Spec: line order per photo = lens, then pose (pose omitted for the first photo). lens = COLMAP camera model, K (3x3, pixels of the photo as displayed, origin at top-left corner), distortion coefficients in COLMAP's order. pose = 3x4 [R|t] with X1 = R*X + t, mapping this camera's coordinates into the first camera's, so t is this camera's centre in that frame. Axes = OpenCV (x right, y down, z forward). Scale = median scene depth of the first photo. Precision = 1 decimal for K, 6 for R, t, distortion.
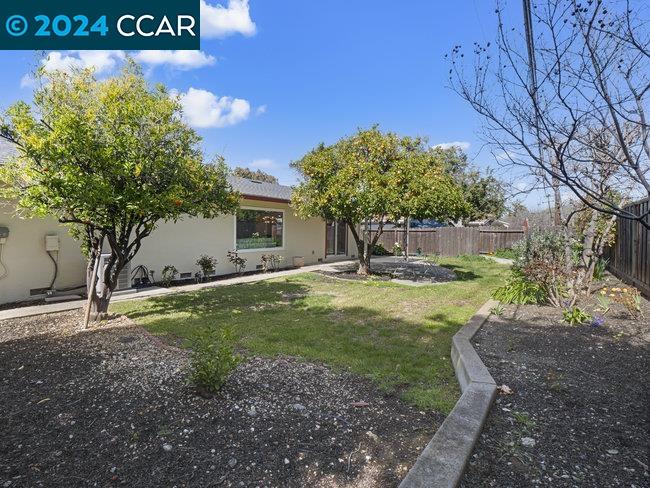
lens RADIAL K [[321.3, 0, 326.7], [0, 321.3, 243.7], [0, 0, 1]] dist [-0.008752, -0.003975]
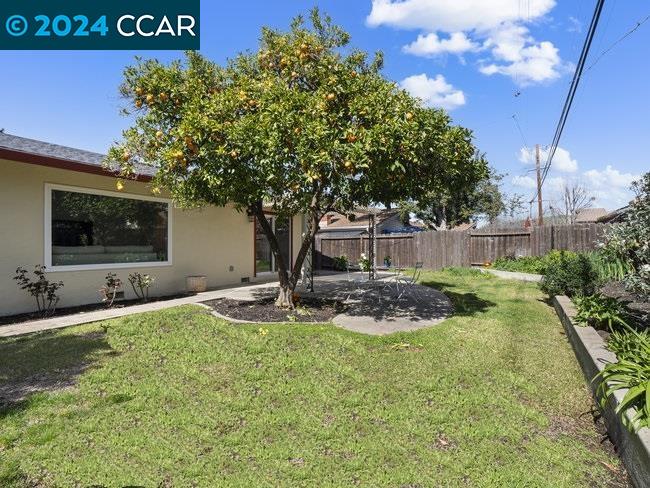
lens RADIAL K [[321.3, 0, 328.6], [0, 321.3, 246.7], [0, 0, 1]] dist [-0.008752, -0.003975]
pose [[0.997016, -0.017281, 0.075242, 0.122496], [0.020440, 0.998933, -0.041423, 0.015564], [-0.074446, 0.042837, 0.996305, 0.377934]]
